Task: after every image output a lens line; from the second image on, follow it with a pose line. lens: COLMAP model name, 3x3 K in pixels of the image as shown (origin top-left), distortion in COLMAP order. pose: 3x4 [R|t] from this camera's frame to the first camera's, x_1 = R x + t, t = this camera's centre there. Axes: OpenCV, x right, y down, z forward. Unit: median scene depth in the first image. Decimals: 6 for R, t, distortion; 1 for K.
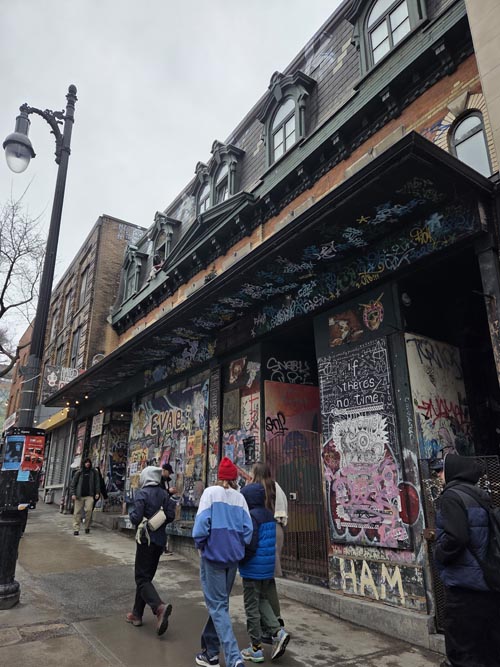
lens RADIAL K [[451.8, 0, 253.5], [0, 451.8, 334.5], [0, 0, 1]] dist [0.066798, 0.000288]
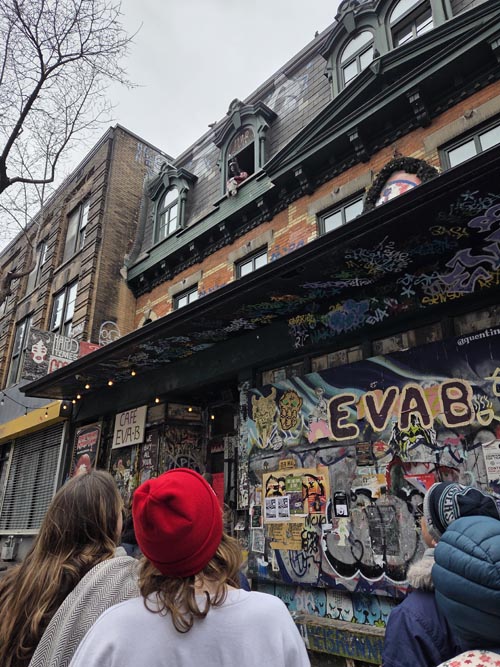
lens RADIAL K [[451.8, 0, 246.4], [0, 451.8, 332.1], [0, 0, 1]] dist [0.066798, 0.000288]
pose [[0.984547, 0.060962, 0.164170, -0.271063], [-0.051466, 0.996780, -0.061489, 0.094904], [-0.167390, 0.052090, 0.984514, 0.356388]]
